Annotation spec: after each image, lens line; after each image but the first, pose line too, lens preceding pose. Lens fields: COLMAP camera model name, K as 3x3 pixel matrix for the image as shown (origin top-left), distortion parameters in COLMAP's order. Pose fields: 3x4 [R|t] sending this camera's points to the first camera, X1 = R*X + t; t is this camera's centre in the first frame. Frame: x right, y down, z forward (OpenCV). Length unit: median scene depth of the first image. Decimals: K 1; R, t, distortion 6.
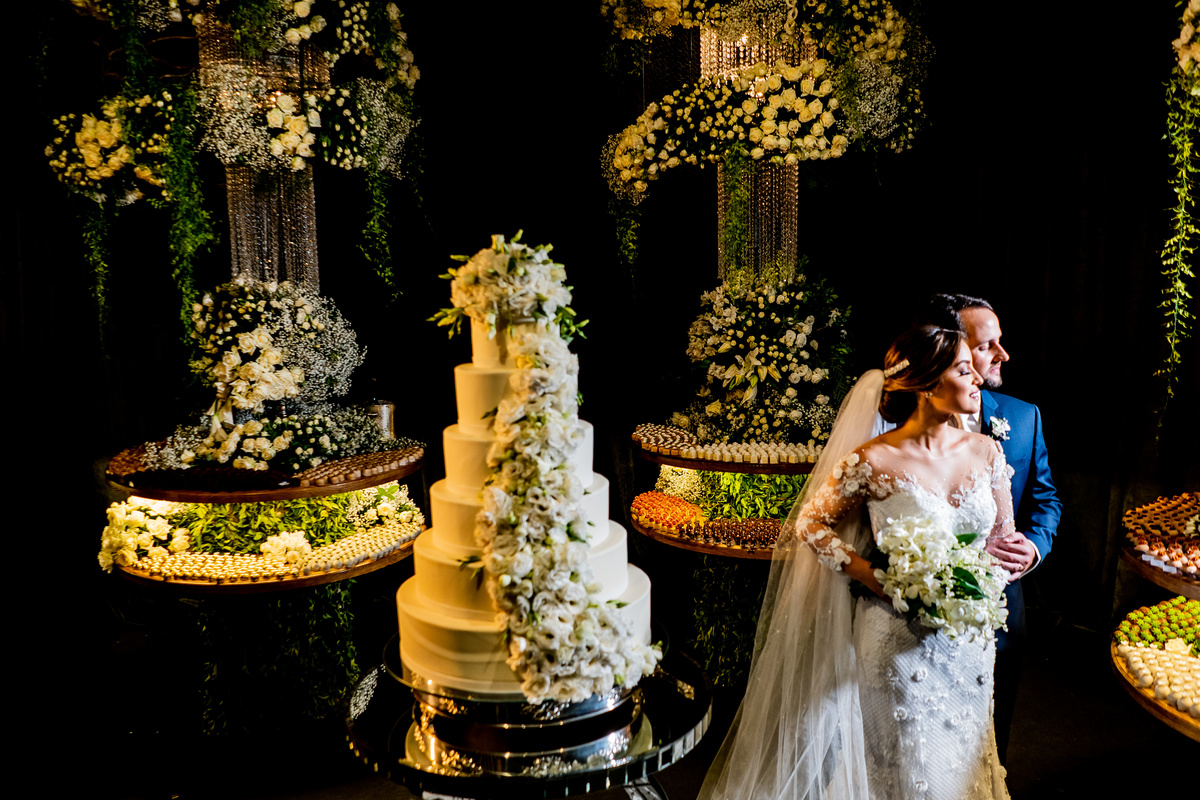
lens RADIAL K [[1008.9, 0, 539.7], [0, 1008.9, 398.5], [0, 0, 1]] dist [-0.025534, -0.005785]
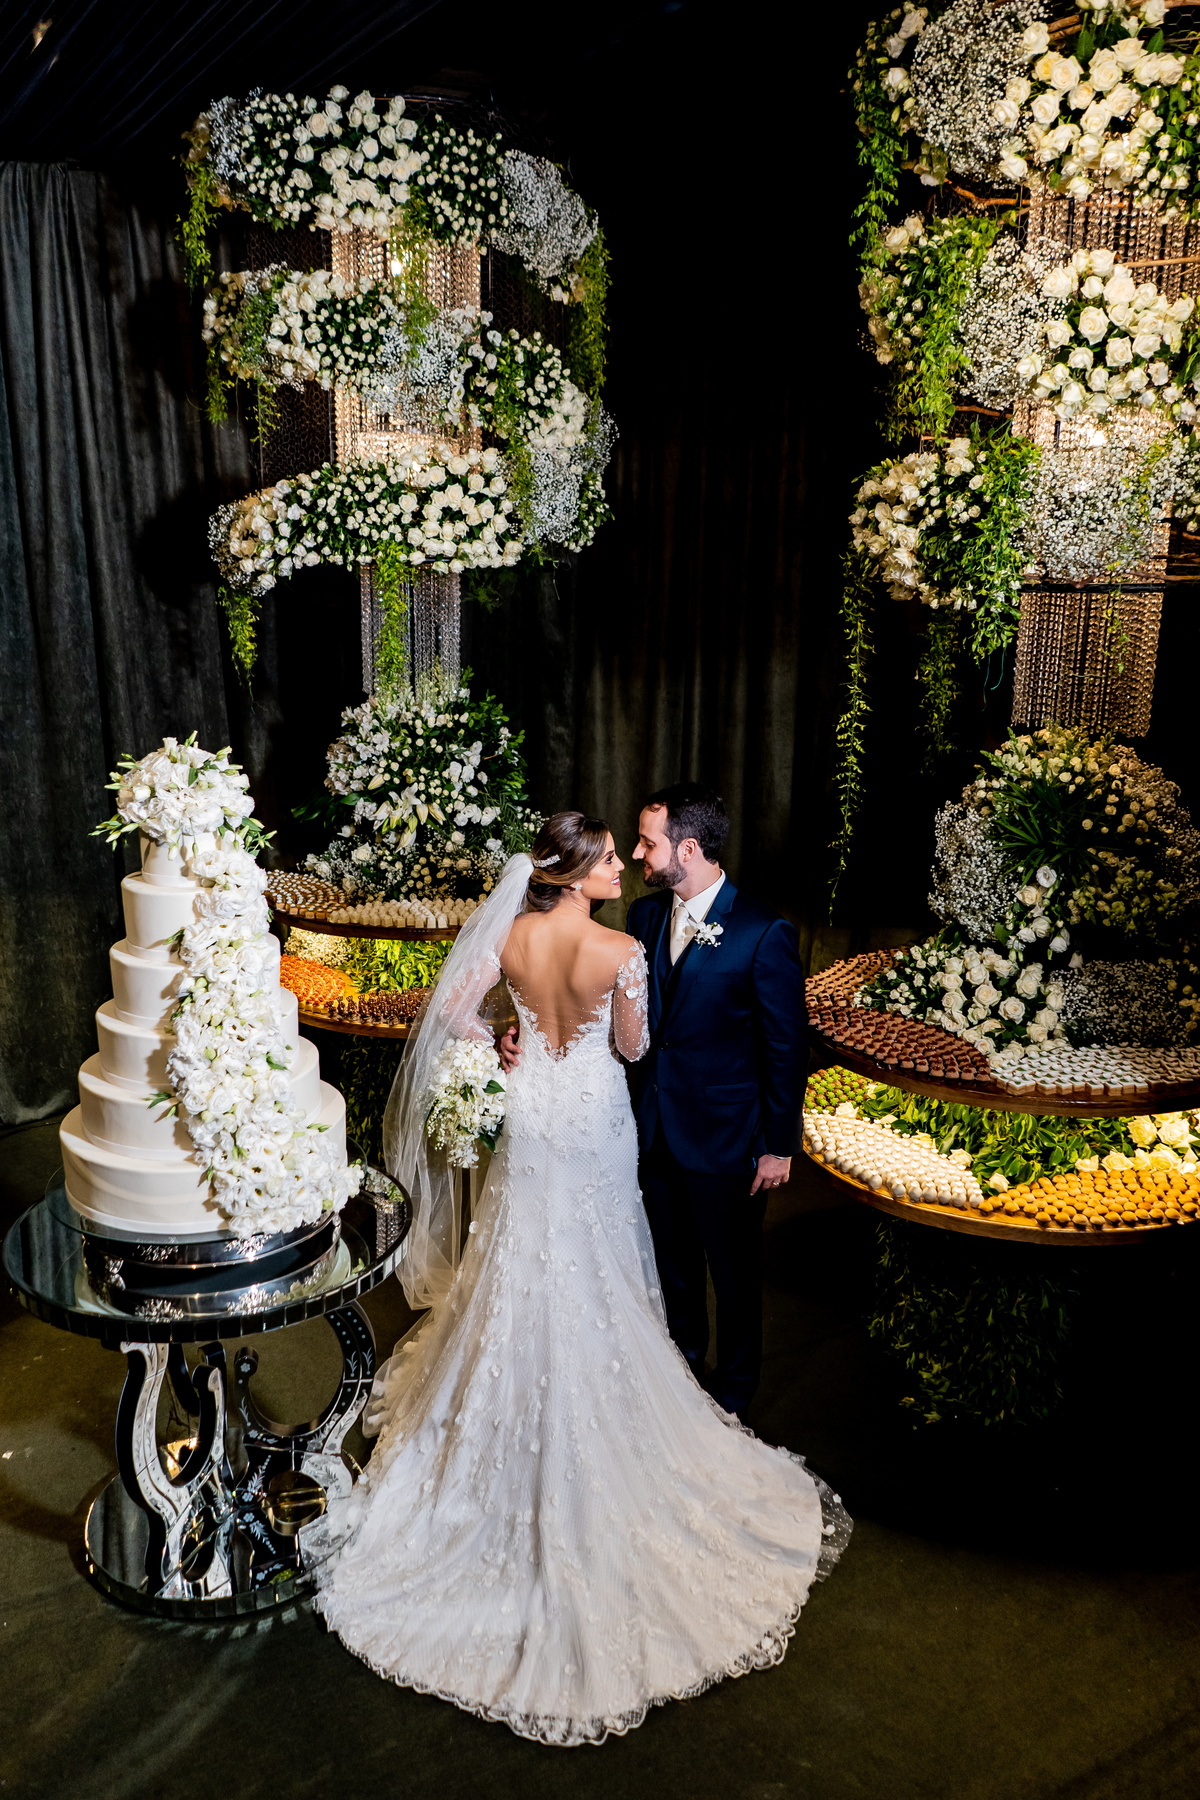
lens RADIAL K [[1513.3, 0, 601.9], [0, 1513.3, 969.0], [0, 0, 1]] dist [-0.025534, -0.005785]
pose [[0.931911, -0.060875, 0.357541, -0.098567], [0.008244, 0.989114, 0.146920, -0.085862], [-0.362593, -0.133969, 0.922268, -0.224119]]
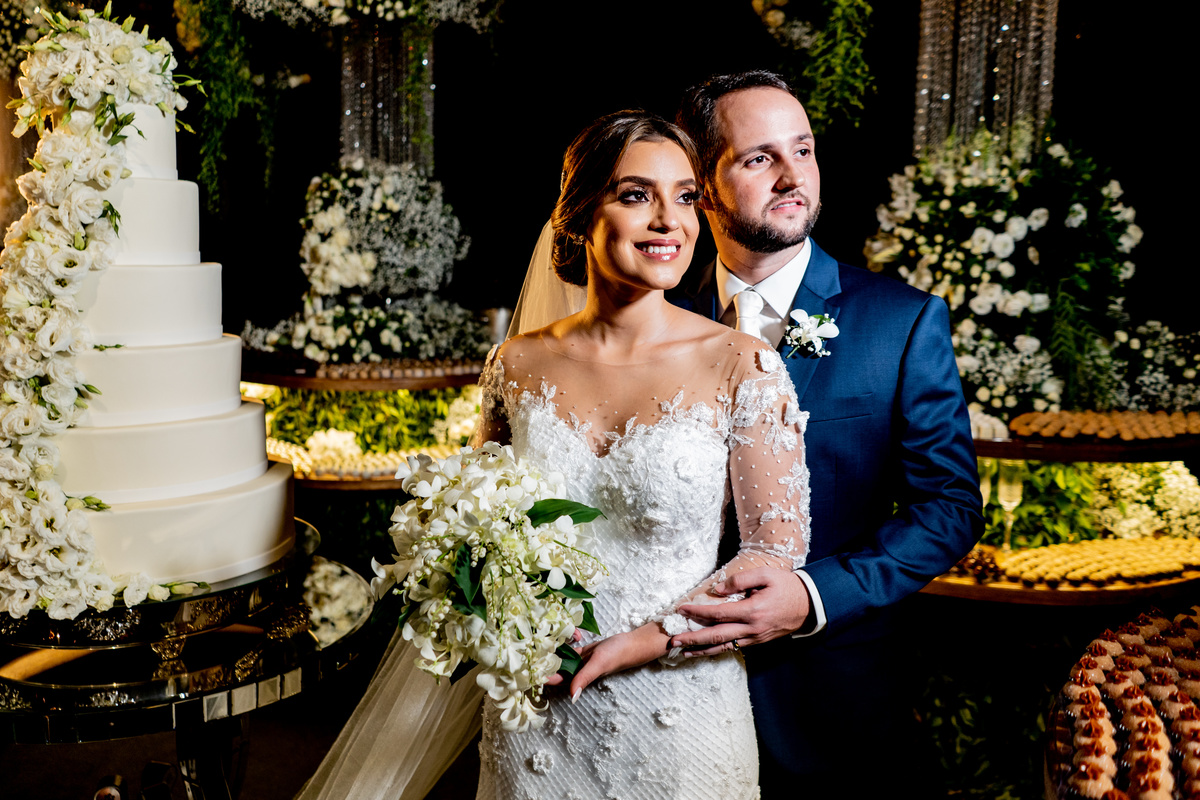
lens RADIAL K [[1008.9, 0, 539.7], [0, 1008.9, 398.5], [0, 0, 1]] dist [-0.025534, -0.005785]
pose [[0.806875, 0.117383, -0.578941, 0.422942], [-0.107558, 0.992869, 0.051405, 0.036440], [0.580847, 0.020792, 0.813747, 0.357763]]
